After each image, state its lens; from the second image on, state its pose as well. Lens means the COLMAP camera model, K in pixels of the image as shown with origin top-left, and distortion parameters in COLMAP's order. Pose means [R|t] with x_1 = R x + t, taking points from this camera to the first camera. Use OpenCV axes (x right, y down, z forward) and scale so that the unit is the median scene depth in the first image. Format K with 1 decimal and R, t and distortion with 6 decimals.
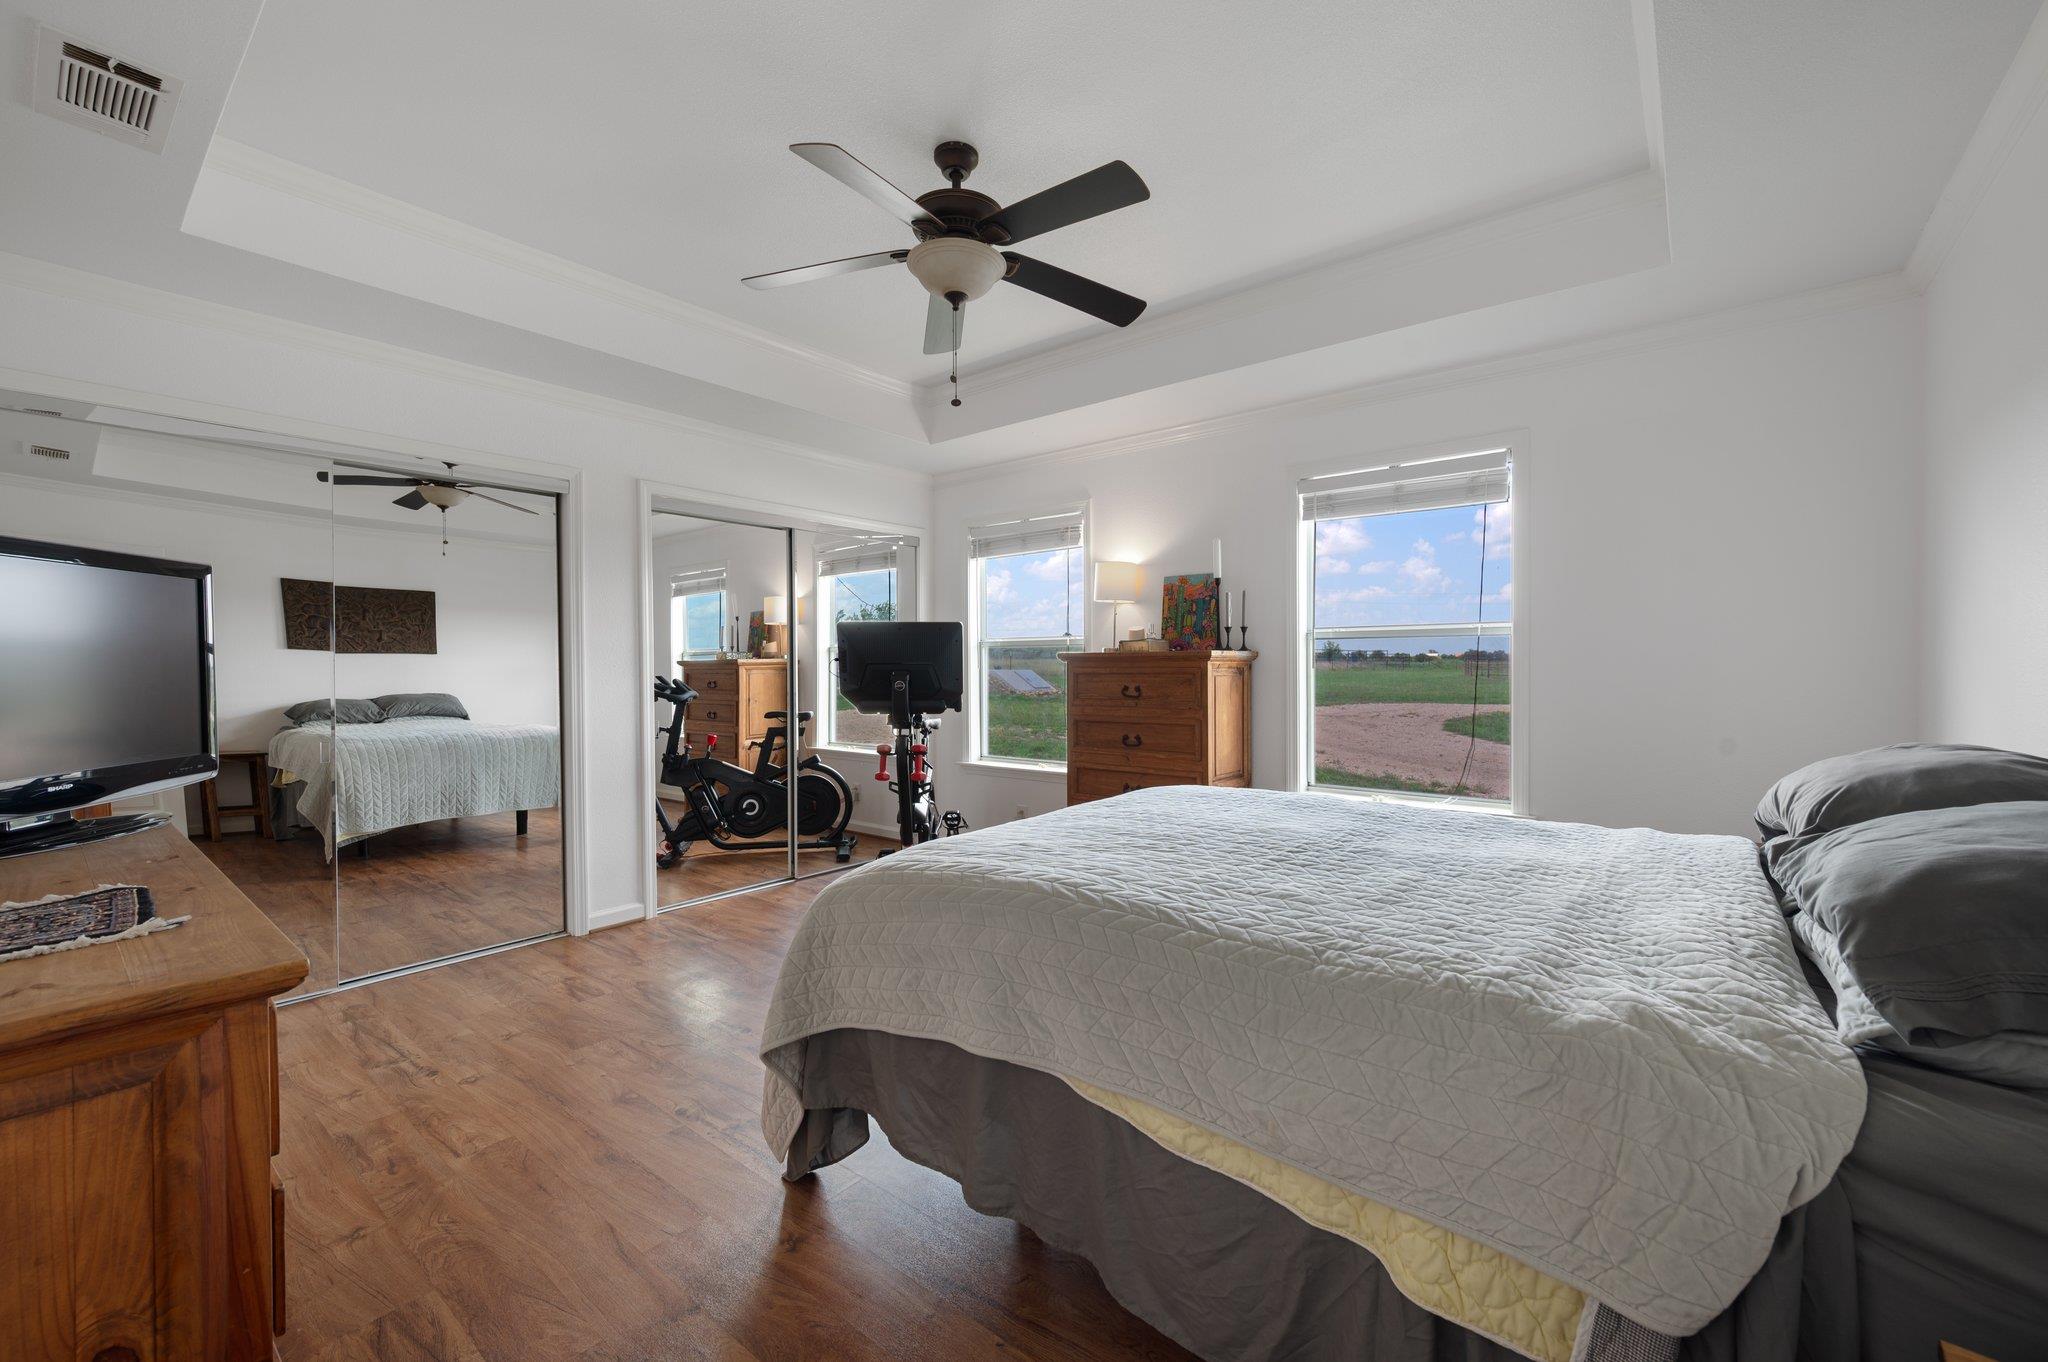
lens RADIAL K [[806.1, 0, 1020.9], [0, 806.1, 681.1], [0, 0, 1]] dist [-0.001356, 0.000026]
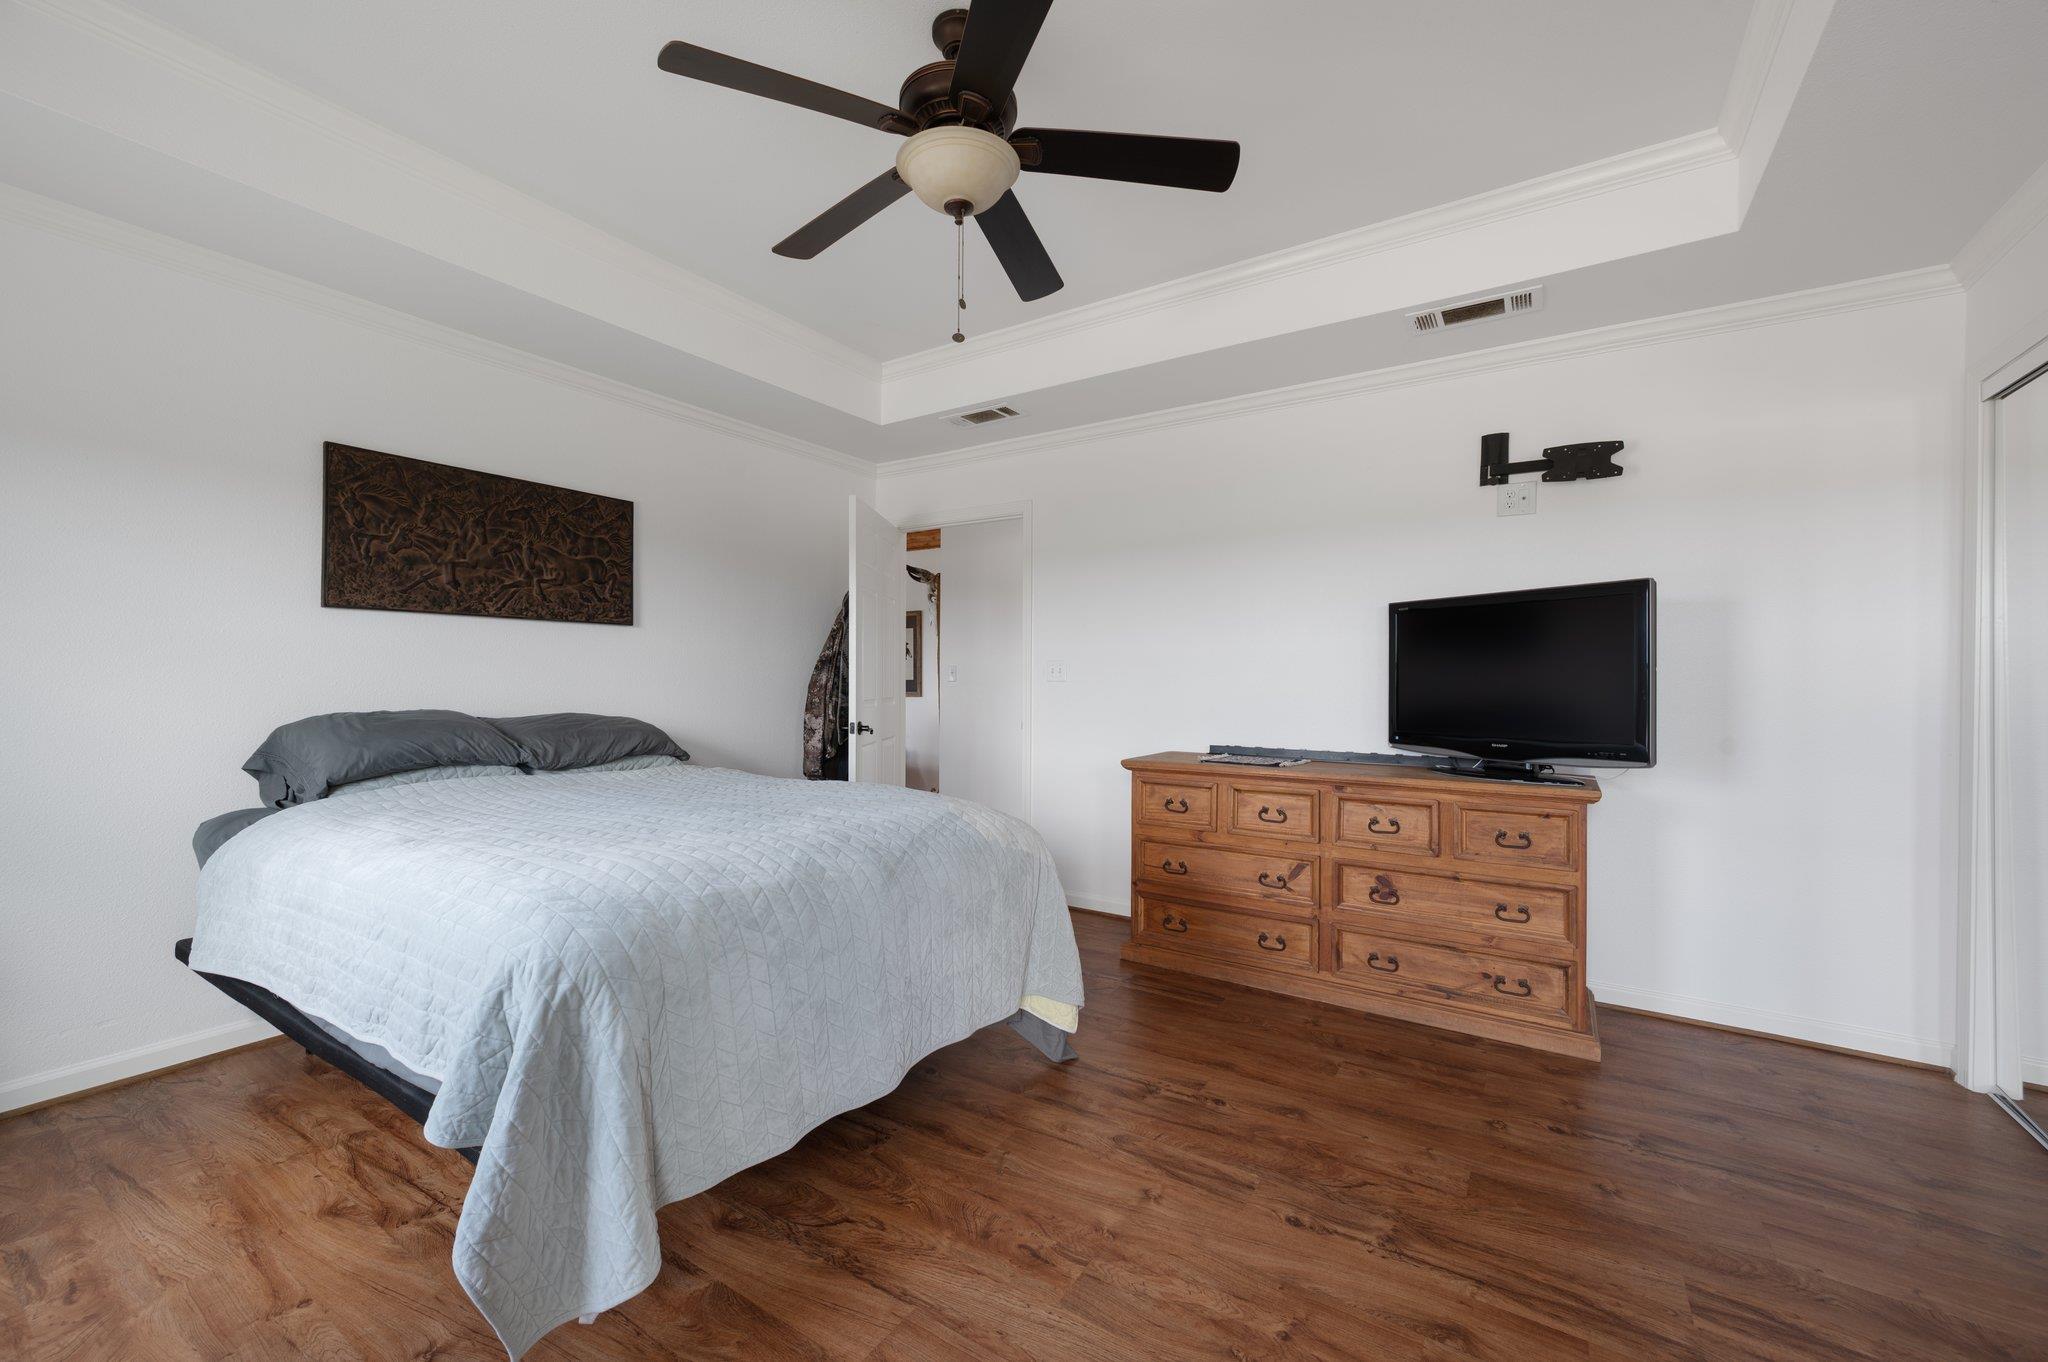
lens RADIAL K [[806.1, 0, 1030.1], [0, 806.1, 678.6], [0, 0, 1]] dist [-0.001356, 0.000026]
pose [[-0.994290, 0.000988, -0.106708, -0.071944], [-0.000331, 0.999924, 0.012338, -0.016109], [0.106712, 0.012302, -0.994214, 1.935282]]
